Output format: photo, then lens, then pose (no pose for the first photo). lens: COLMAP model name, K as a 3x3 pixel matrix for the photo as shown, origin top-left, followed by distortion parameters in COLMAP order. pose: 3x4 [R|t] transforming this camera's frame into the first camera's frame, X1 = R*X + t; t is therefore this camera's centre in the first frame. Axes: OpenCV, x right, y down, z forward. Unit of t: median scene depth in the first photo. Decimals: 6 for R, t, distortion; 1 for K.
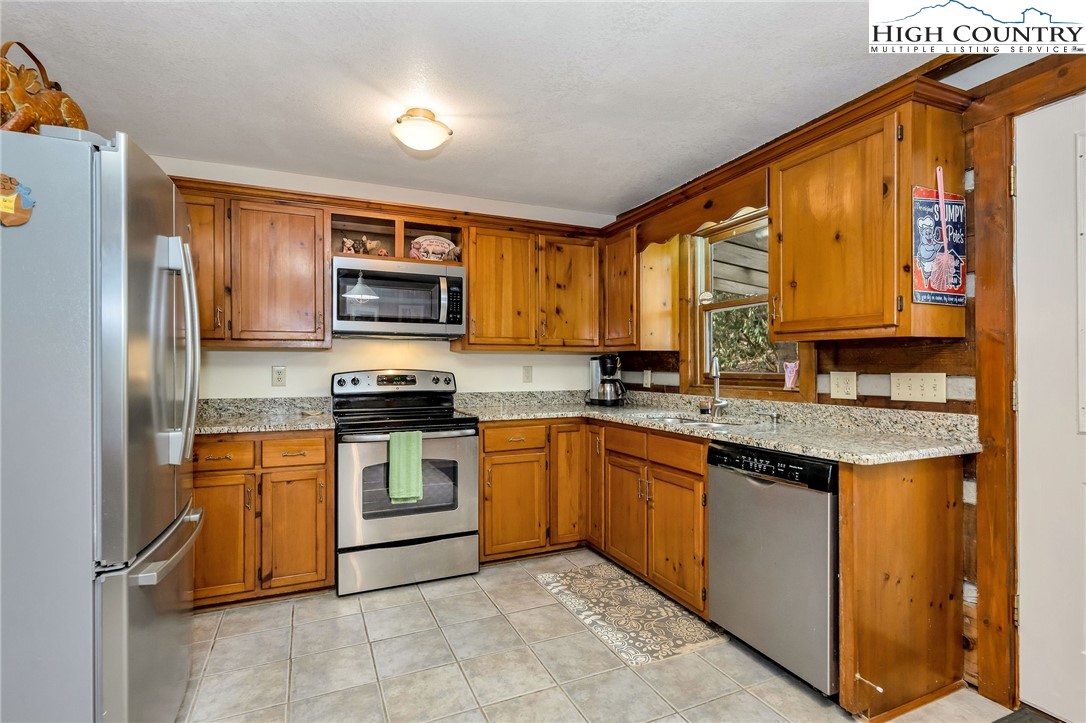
lens RADIAL K [[515.4, 0, 543.2], [0, 515.4, 365.4], [0, 0, 1]] dist [-0.001042, -0.000247]
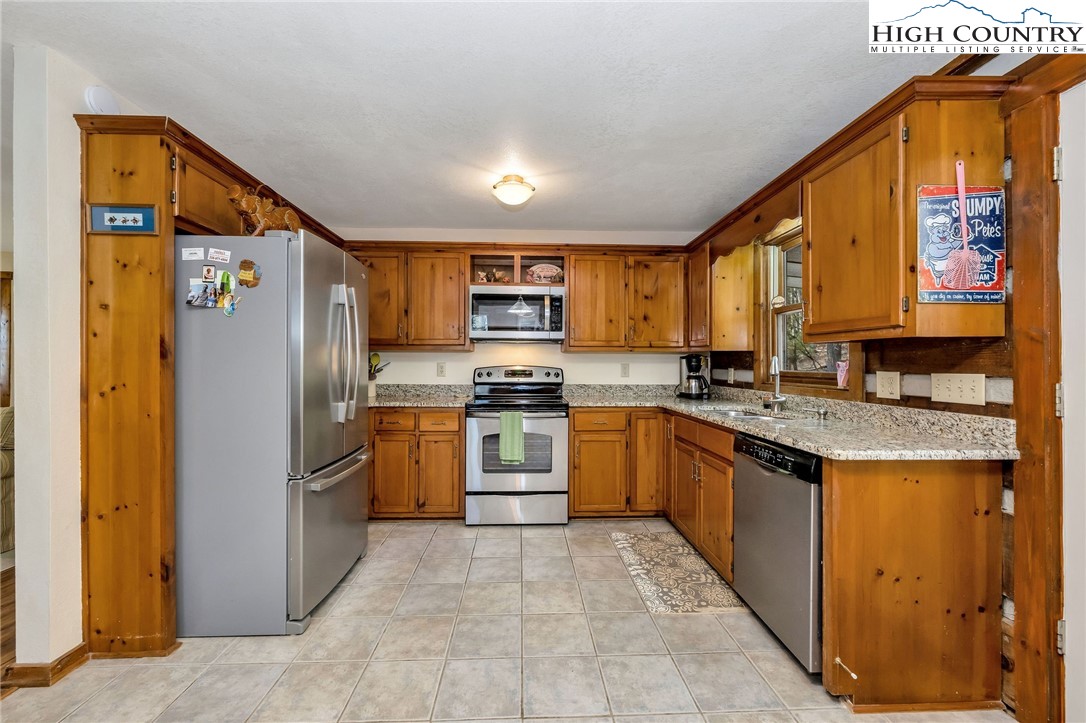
lens RADIAL K [[431.2, 0, 543.0], [0, 431.2, 361.5], [0, 0, 1]] dist [-0.000583, -0.000296]
pose [[0.929979, 0.004360, -0.367586, 0.261085], [-0.005200, 0.999986, -0.001294, -0.002703], [0.367575, 0.003115, 0.929989, -0.031358]]
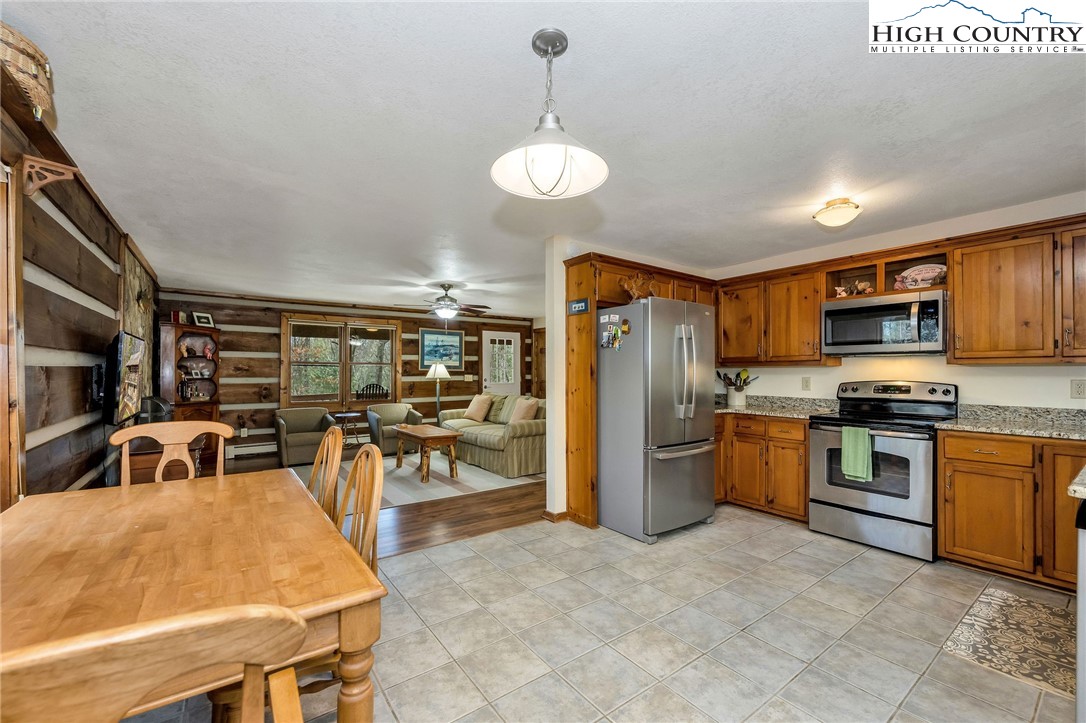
lens RADIAL K [[443.4, 0, 534.3], [0, 443.4, 365.5], [0, 0, 1]] dist [-0.001176, -0.000267]
pose [[0.193347, -0.013772, -0.981034, 0.821346], [-0.000298, 0.999901, -0.014096, -0.019338], [0.981130, 0.003018, 0.193324, -0.057445]]
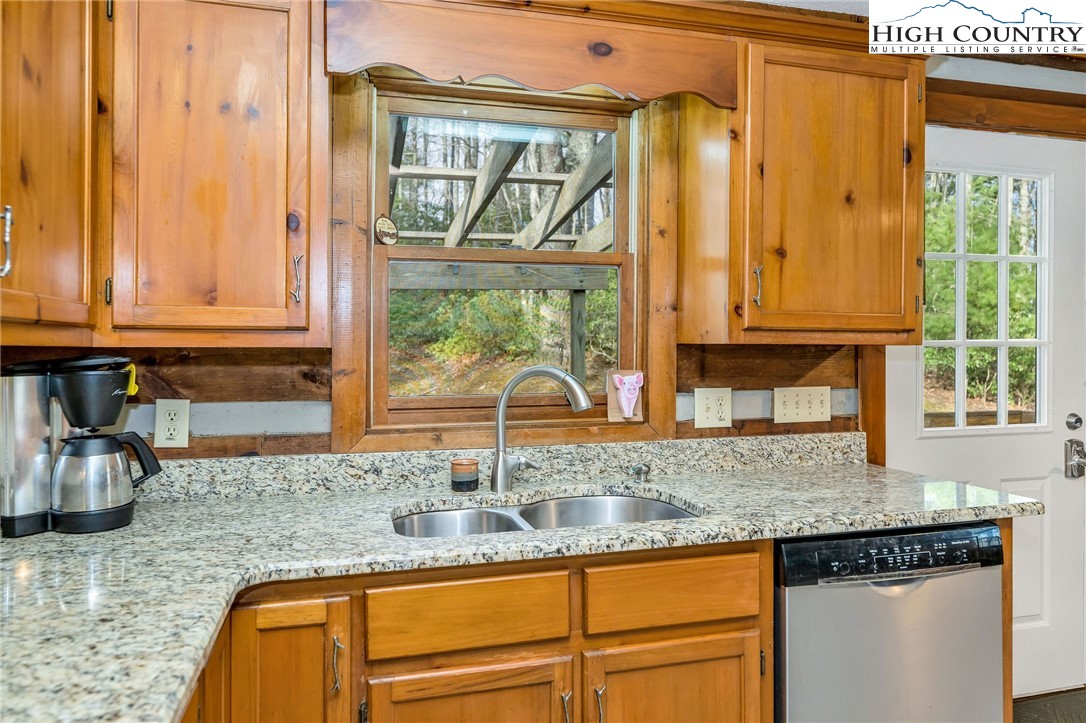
lens RADIAL K [[713.4, 0, 543.0], [0, 713.4, 361.5], [0, 0, 1]] dist [-0.003061, -0.000888]
pose [[0.165855, -0.017325, 0.985998, -0.377681], [0.001804, 0.999849, 0.017265, -0.038755], [-0.986149, -0.001085, 0.165861, 1.051636]]
